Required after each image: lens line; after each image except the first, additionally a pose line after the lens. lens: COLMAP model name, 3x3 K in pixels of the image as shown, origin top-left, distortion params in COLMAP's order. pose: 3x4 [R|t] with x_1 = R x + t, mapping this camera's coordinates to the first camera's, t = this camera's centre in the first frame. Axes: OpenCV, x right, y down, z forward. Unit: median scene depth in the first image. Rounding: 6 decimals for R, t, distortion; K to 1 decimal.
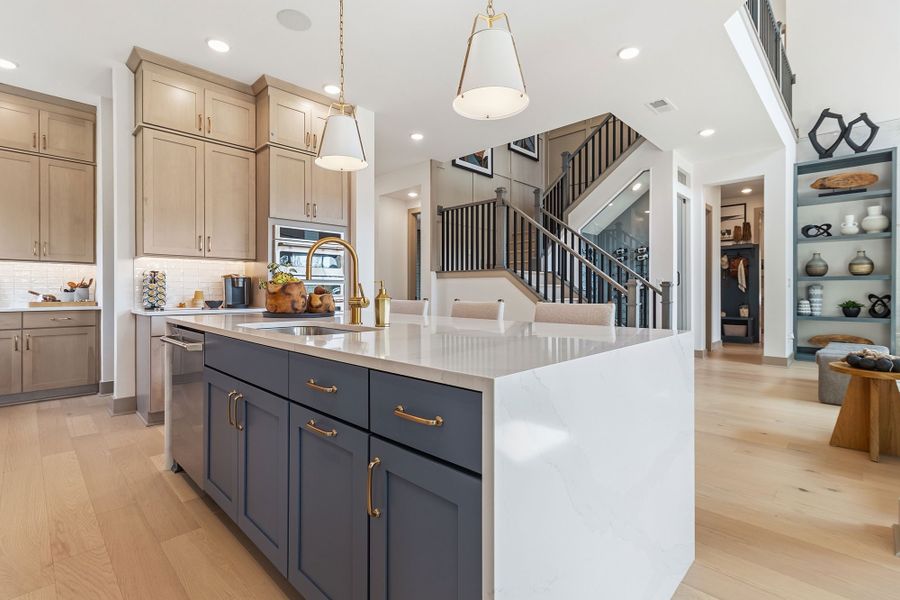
lens RADIAL K [[421.2, 0, 449.0], [0, 421.2, 295.2], [0, 0, 1]] dist [-0.002986, 0.002910]
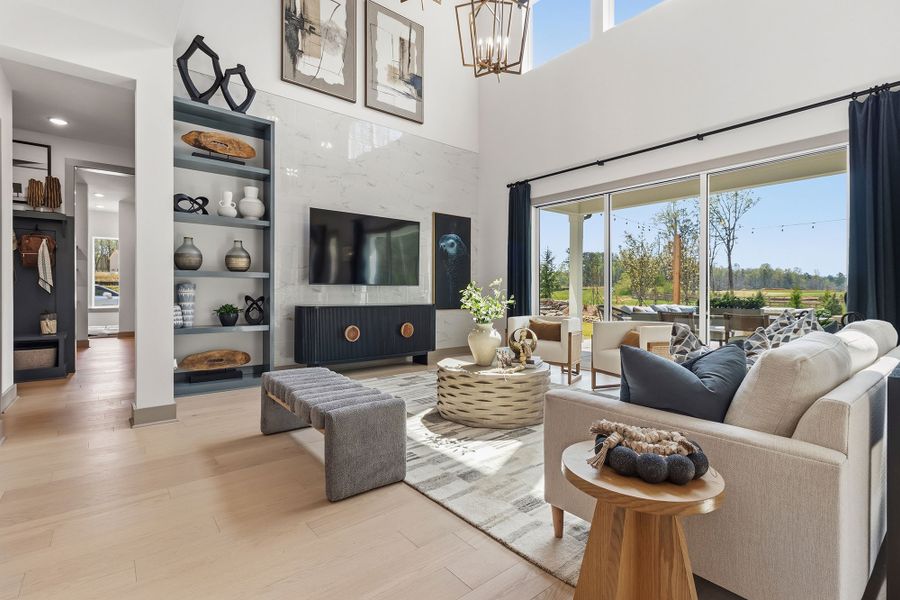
lens RADIAL K [[421.2, 0, 440.6], [0, 421.2, 293.4], [0, 0, 1]] dist [-0.002986, 0.002910]
pose [[0.119741, -0.001496, 0.992804, 0.248031], [0.005653, 0.999984, 0.000825, -0.004978], [-0.992789, 0.005513, 0.119748, 0.539586]]
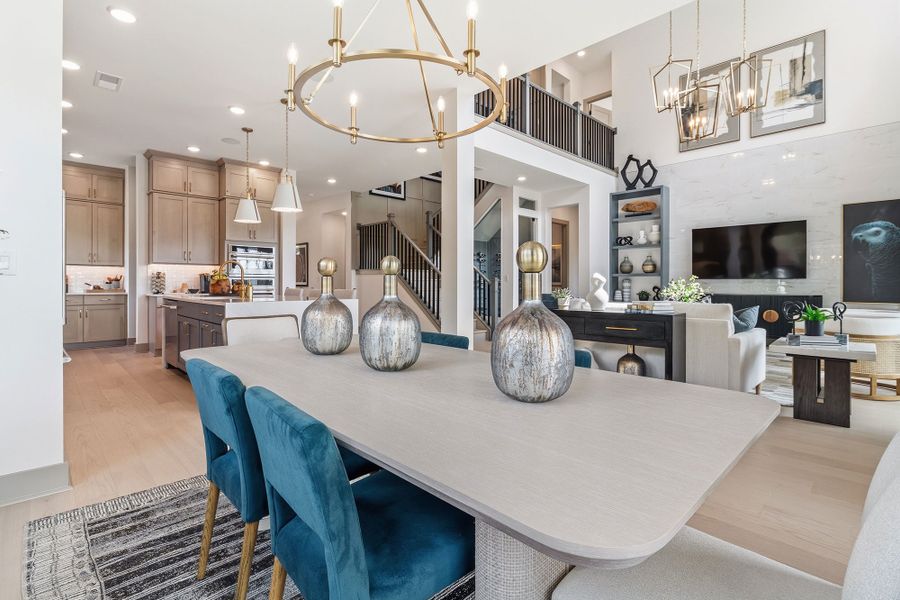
lens RADIAL K [[421.2, 0, 446.8], [0, 421.2, 287.0], [0, 0, 1]] dist [-0.002986, 0.002910]
pose [[0.999715, 0.002055, -0.023787, 0.333285], [-0.002093, 0.999997, -0.001595, 0.003766], [0.023783, 0.001644, 0.999716, -0.446250]]
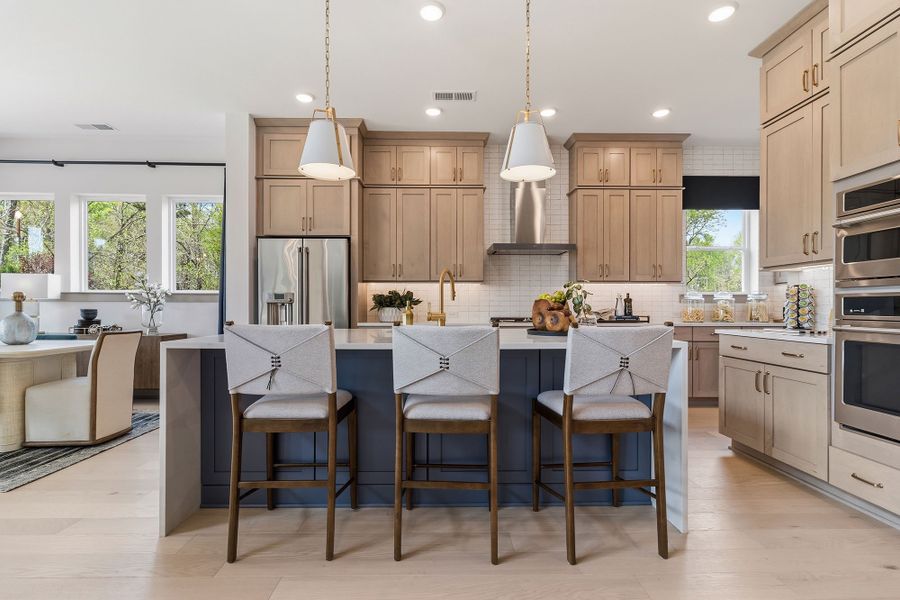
lens RADIAL K [[421.2, 0, 441.6], [0, 421.2, 306.3], [0, 0, 1]] dist [-0.002986, 0.002910]
pose [[-0.704133, -0.004568, -0.710053, 0.240487], [-0.008924, 0.999957, 0.002417, -0.006349], [0.710012, 0.008039, -0.704144, 0.669554]]
